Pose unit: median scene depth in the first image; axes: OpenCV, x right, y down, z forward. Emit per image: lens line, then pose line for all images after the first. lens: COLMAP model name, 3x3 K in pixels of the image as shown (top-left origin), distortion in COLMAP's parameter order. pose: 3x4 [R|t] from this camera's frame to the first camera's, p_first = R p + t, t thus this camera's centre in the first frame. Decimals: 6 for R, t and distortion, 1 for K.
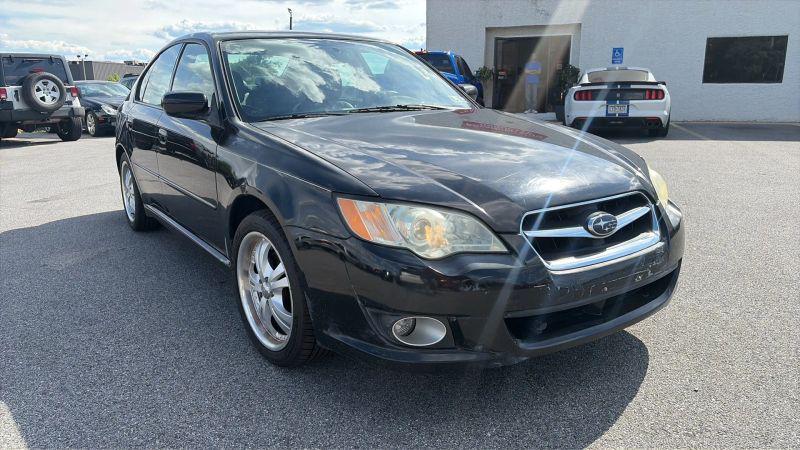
lens RADIAL K [[578.2, 0, 384.6], [0, 578.2, 218.6], [0, 0, 1]] dist [0.045192, -0.047407]
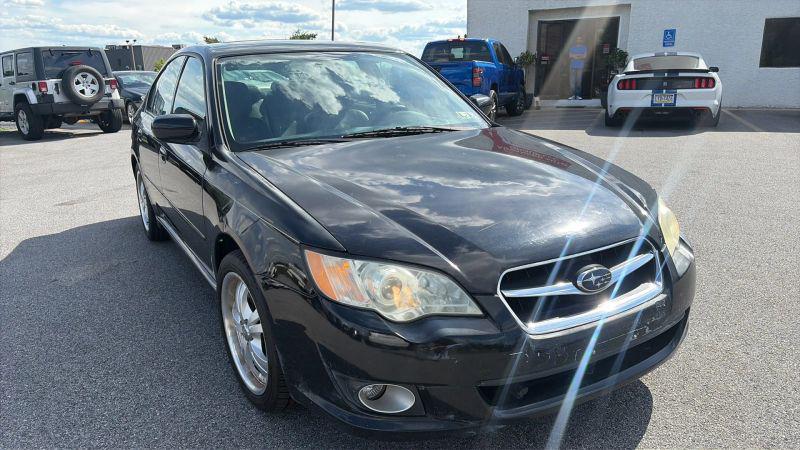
lens RADIAL K [[578.2, 0, 394.1], [0, 578.2, 229.9], [0, 0, 1]] dist [0.045192, -0.047407]
pose [[0.998066, 0.007081, -0.061750, 0.090408], [-0.004005, 0.998751, 0.049799, -0.087266], [0.062026, -0.049455, 0.996849, 0.055417]]
